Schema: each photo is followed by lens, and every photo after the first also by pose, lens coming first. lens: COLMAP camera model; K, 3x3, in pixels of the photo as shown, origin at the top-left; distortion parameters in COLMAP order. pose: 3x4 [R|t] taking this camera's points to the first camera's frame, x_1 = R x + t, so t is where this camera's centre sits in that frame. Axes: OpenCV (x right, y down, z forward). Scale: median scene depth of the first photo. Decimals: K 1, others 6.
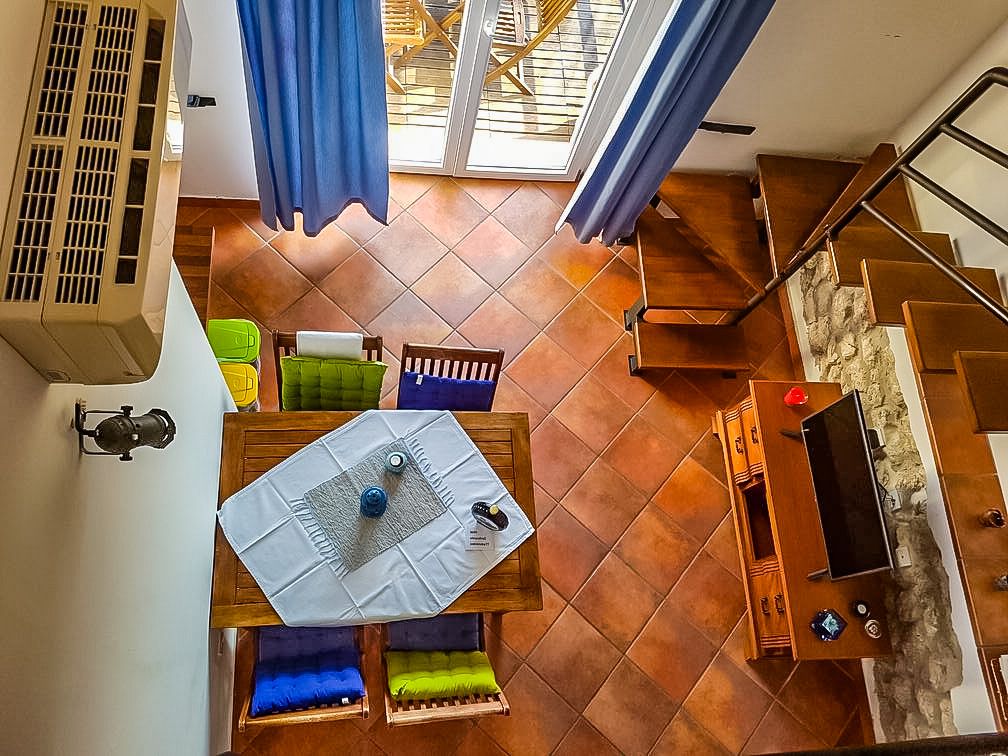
lens RADIAL K [[778.1, 0, 504.0], [0, 778.1, 378.0], [0, 0, 1]] dist [0.129208, -0.153368]
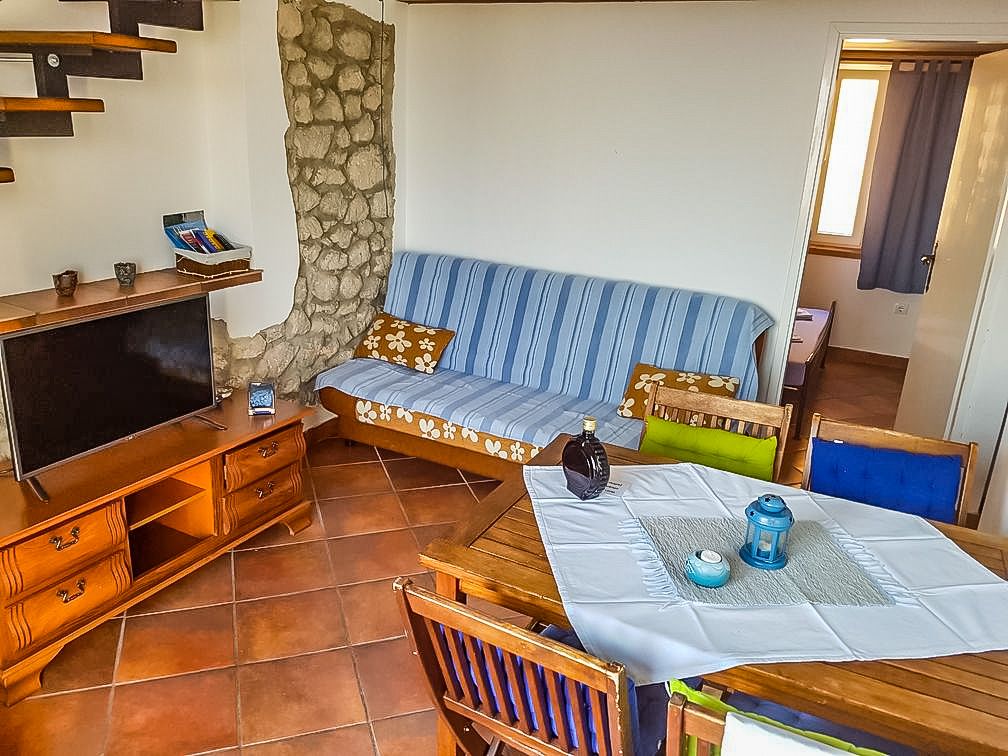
lens RADIAL K [[778.1, 0, 504.0], [0, 778.1, 378.0], [0, 0, 1]] dist [0.129208, -0.153368]
pose [[-0.839921, -0.362154, 0.404200, -0.154490], [0.392982, 0.107809, 0.913204, -0.351665], [-0.374297, 0.925863, 0.051769, 0.725284]]
